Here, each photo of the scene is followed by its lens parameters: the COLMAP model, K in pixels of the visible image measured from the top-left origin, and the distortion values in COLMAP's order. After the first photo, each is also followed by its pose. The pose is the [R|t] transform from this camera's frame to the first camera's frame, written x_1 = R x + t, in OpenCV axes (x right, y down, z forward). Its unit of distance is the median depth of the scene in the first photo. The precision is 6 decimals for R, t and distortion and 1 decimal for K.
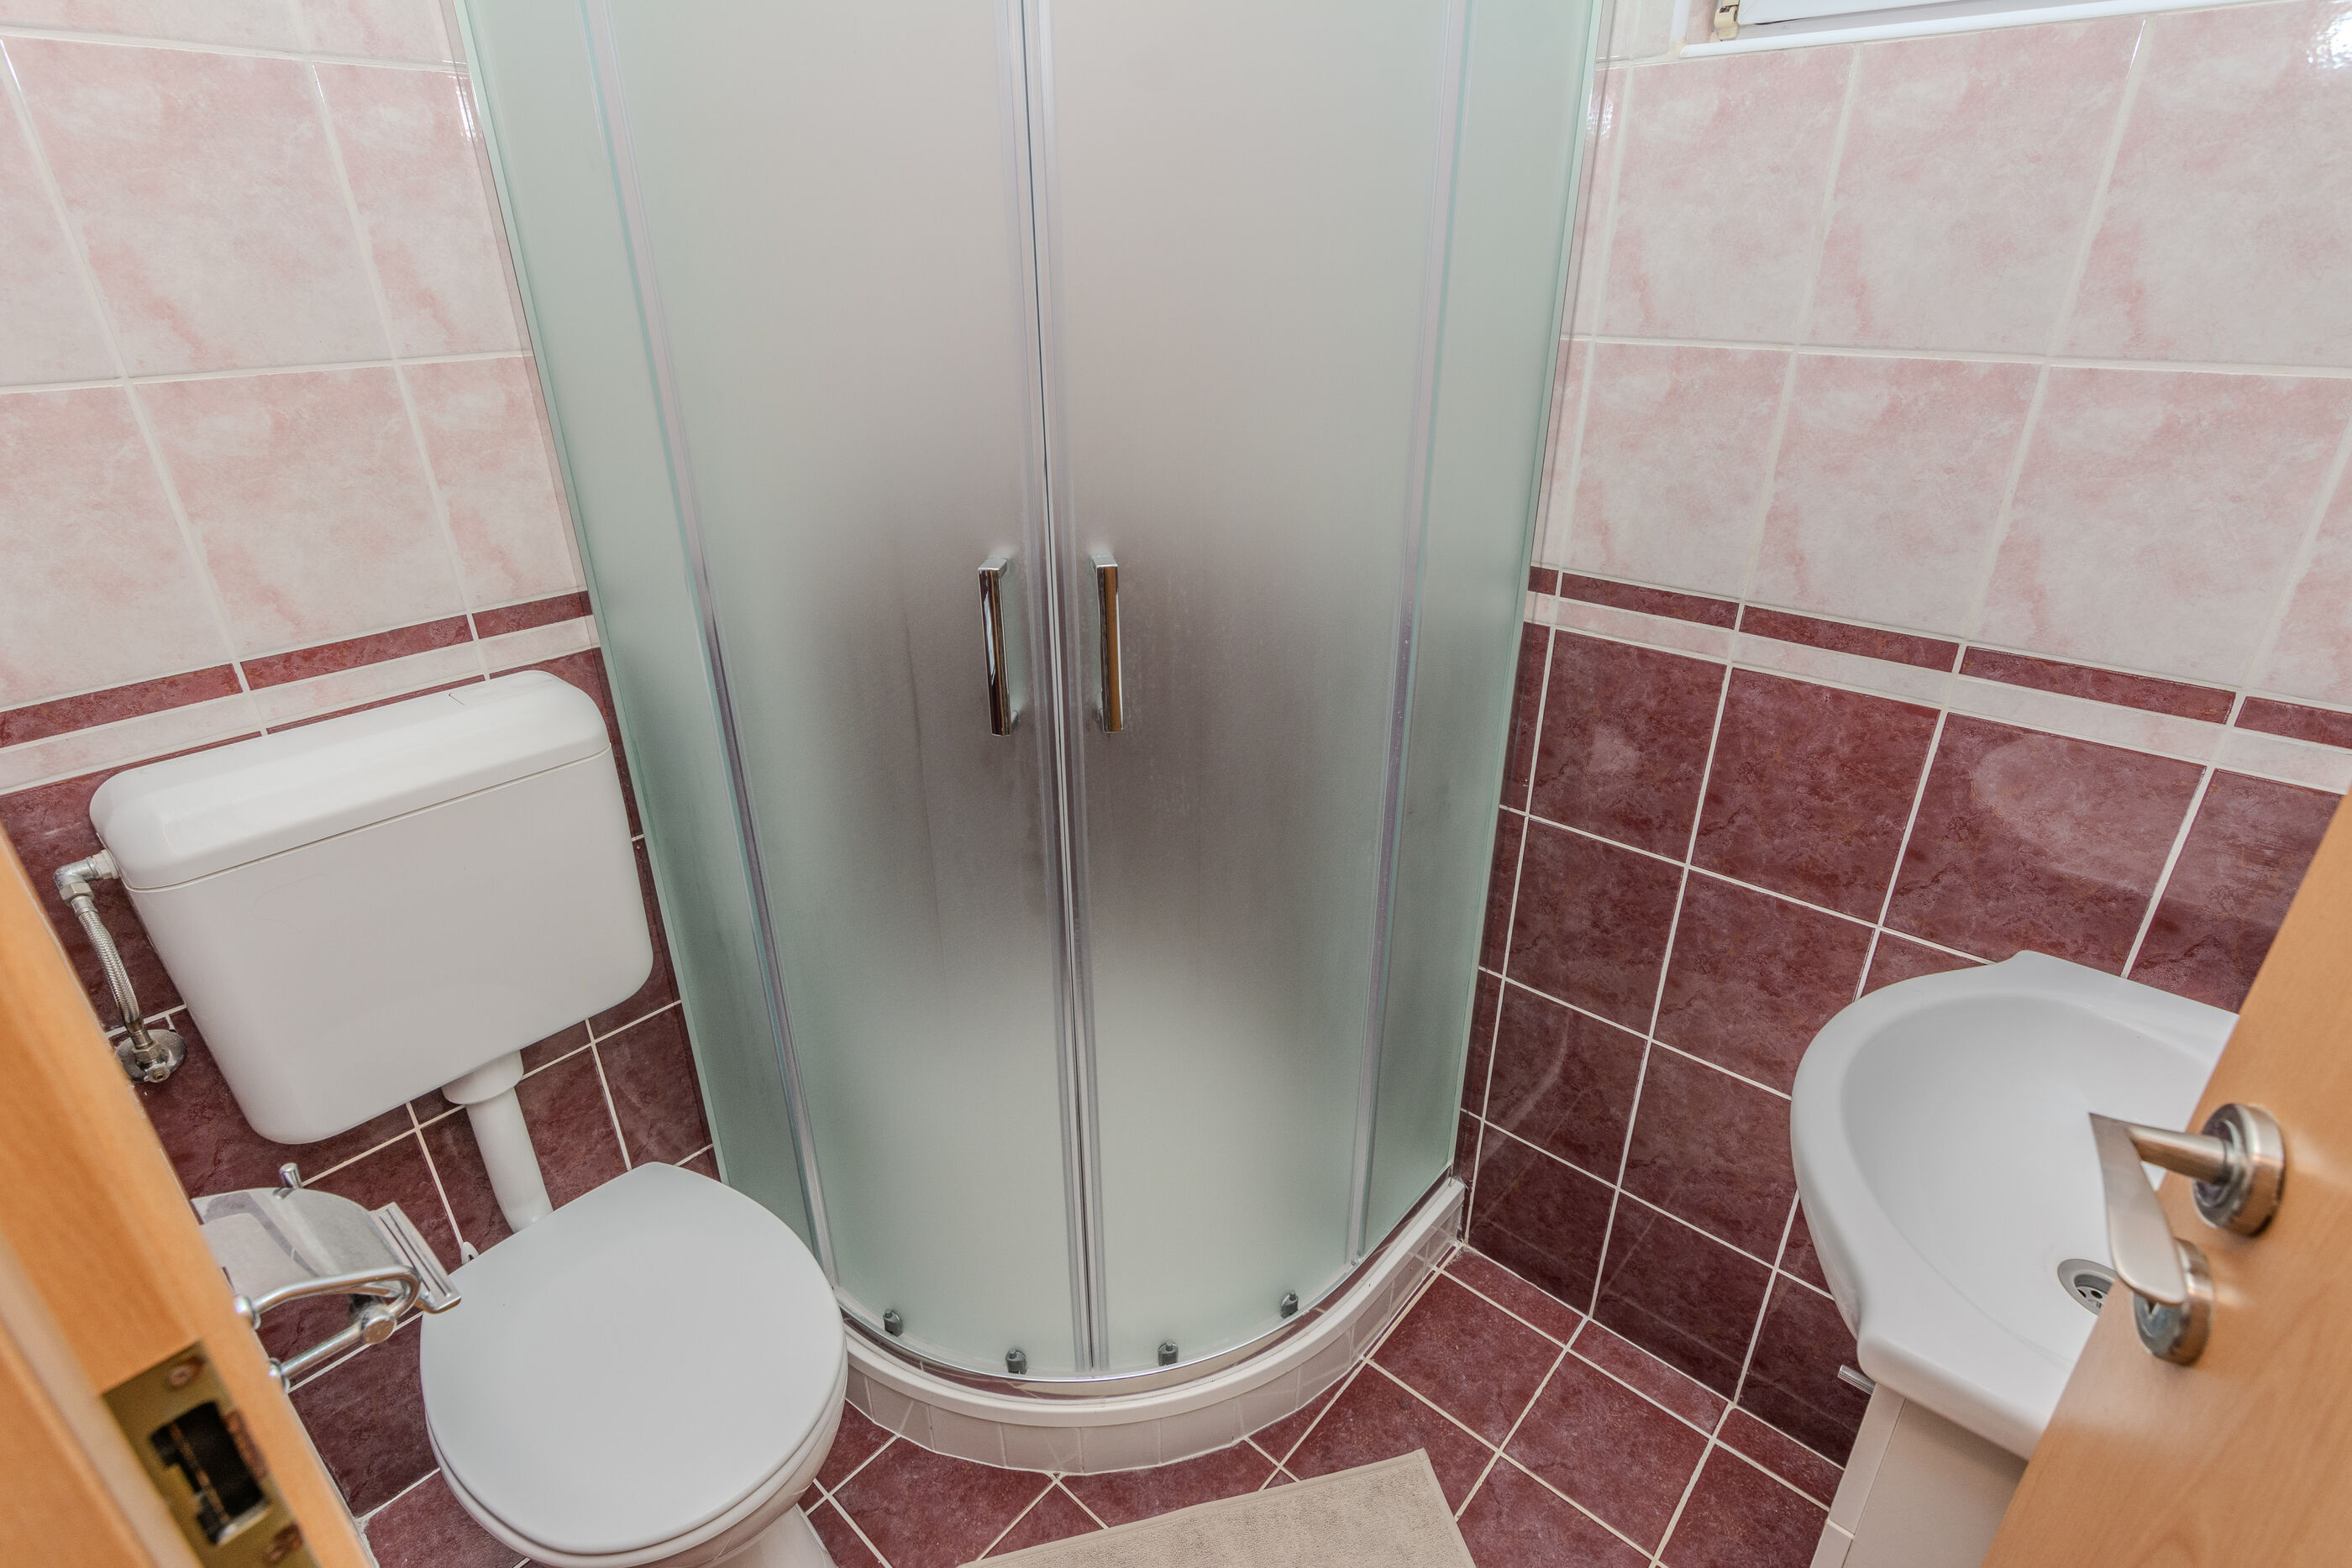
lens RADIAL K [[1153.1, 0, 1176.0], [0, 1153.1, 784.0], [0, 0, 1]] dist [0.001001, 0.000433]
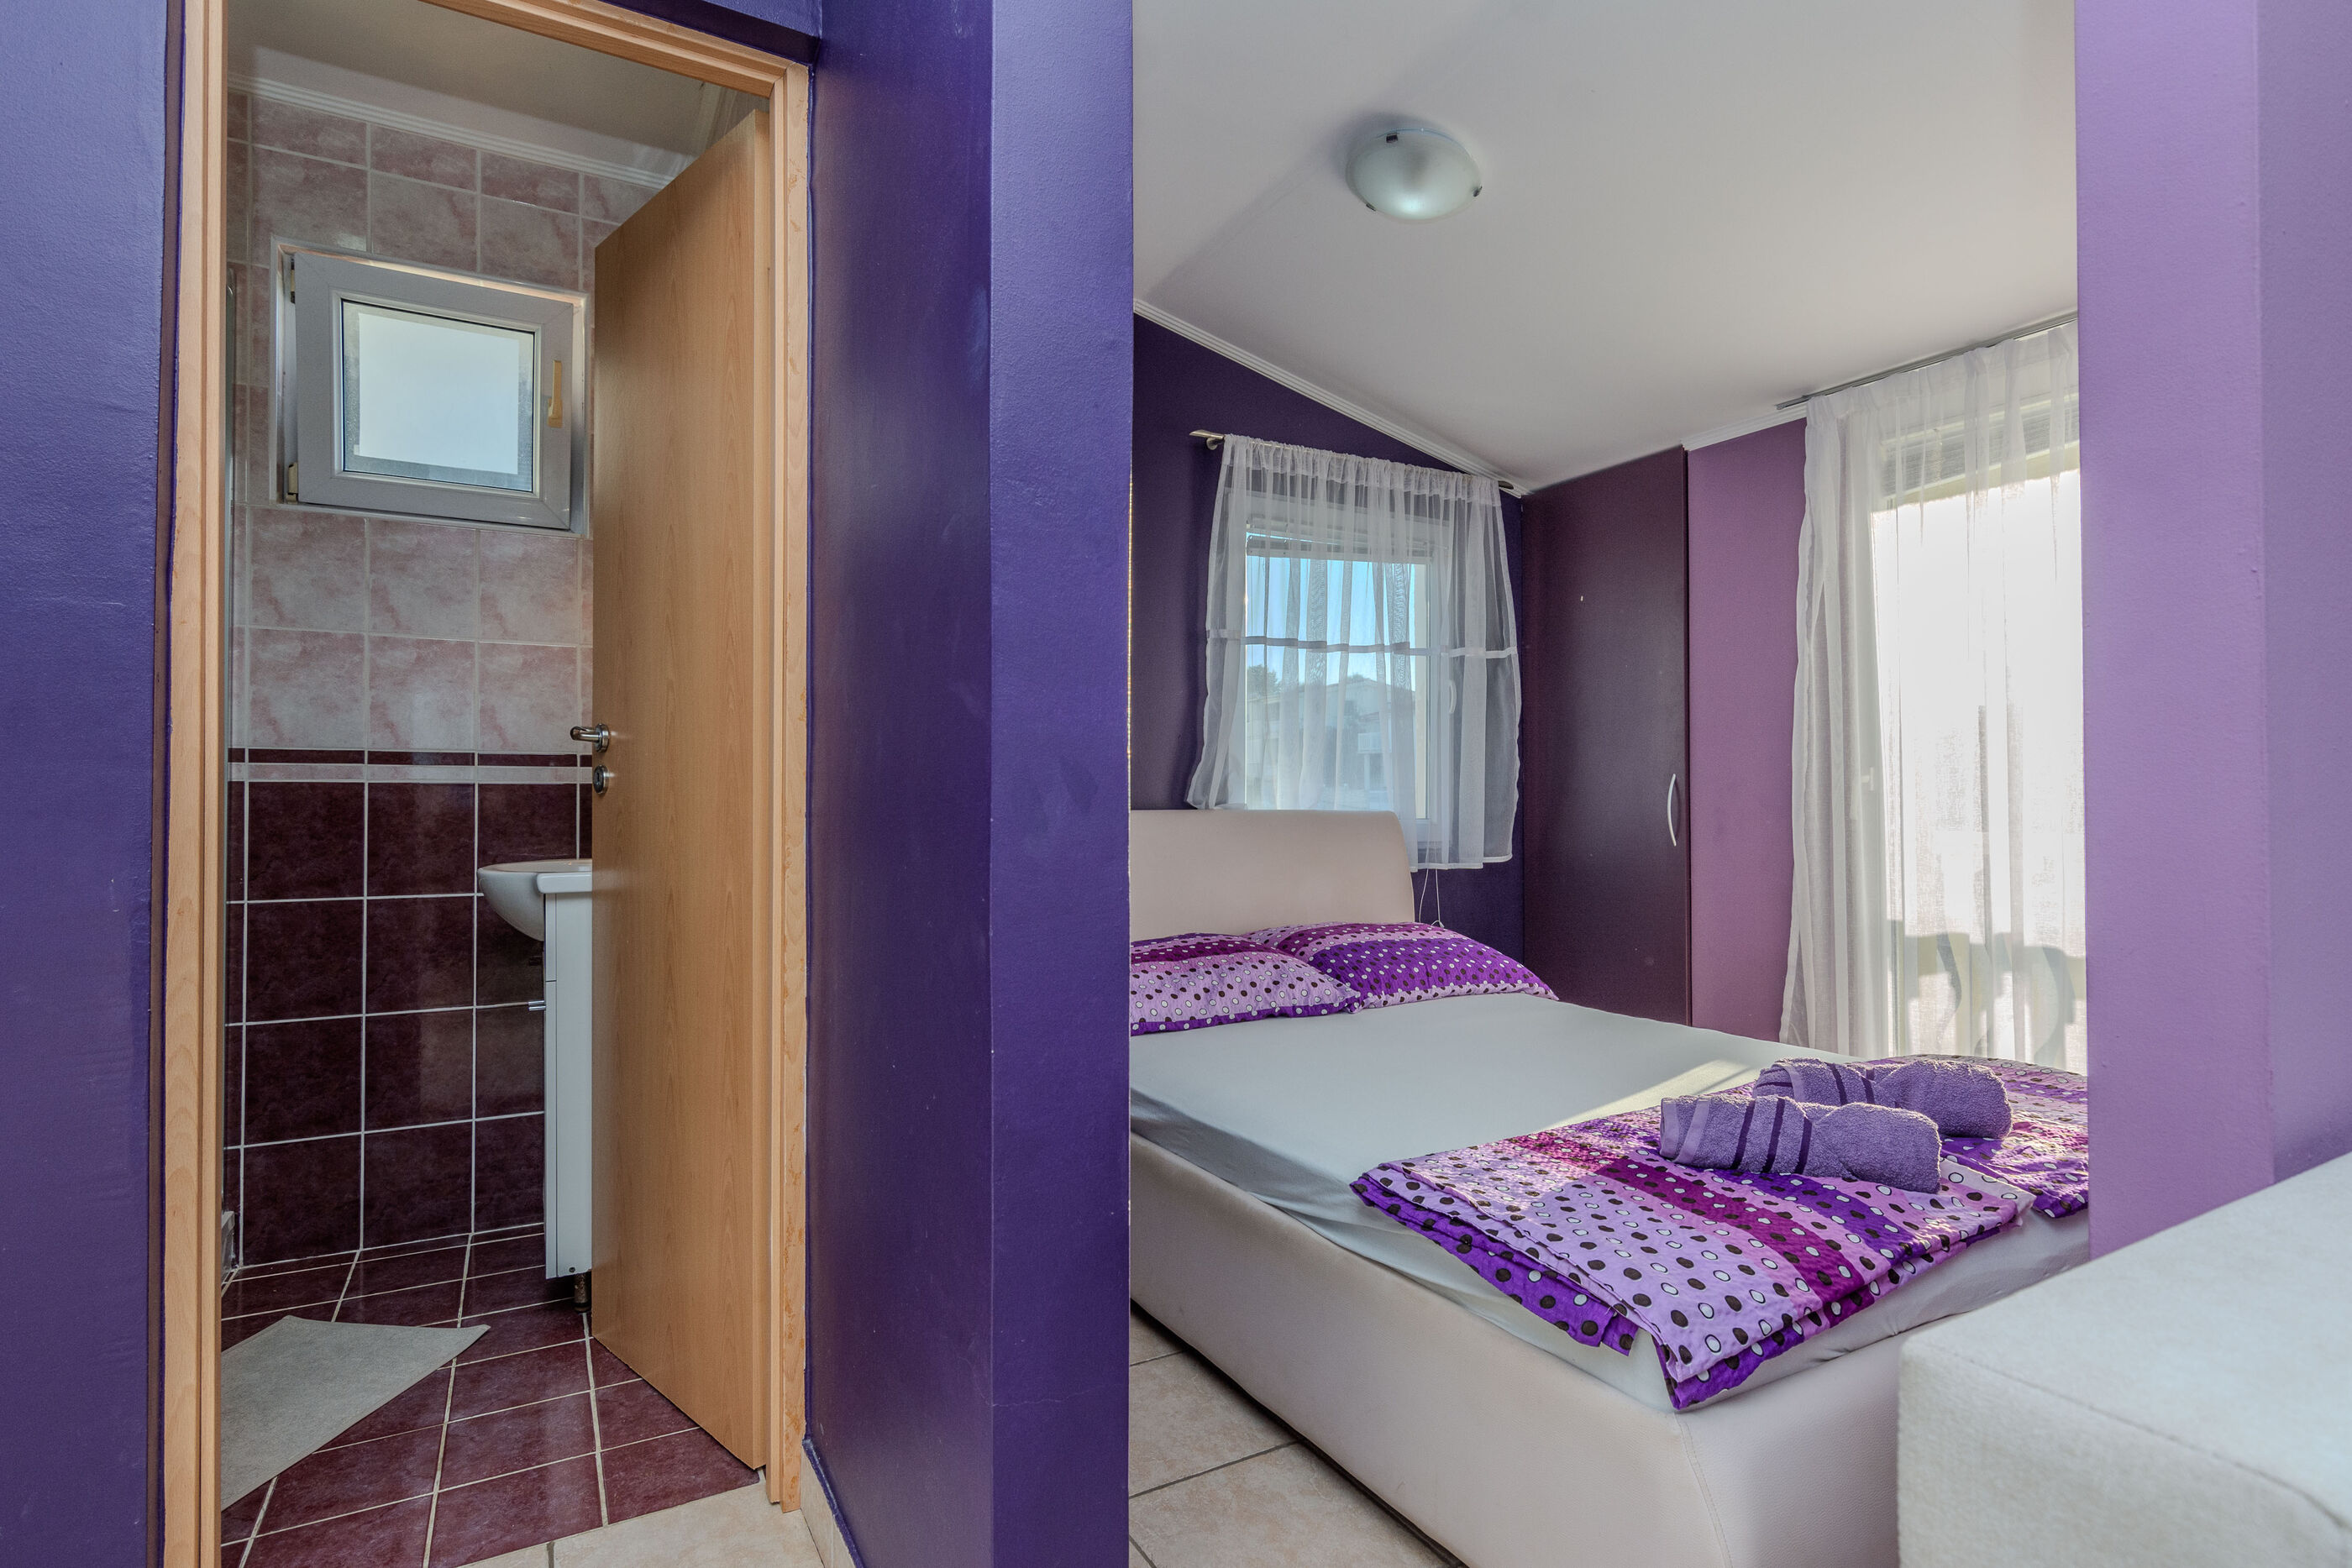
lens RADIAL K [[1153.1, 0, 1176.0], [0, 1153.1, 784.0], [0, 0, 1]] dist [0.001001, 0.000433]
pose [[0.330296, 0.018089, 0.943704, -0.919669], [0.402759, 0.901523, -0.158246, 0.763792], [-0.853633, 0.432353, 0.290484, -0.753459]]
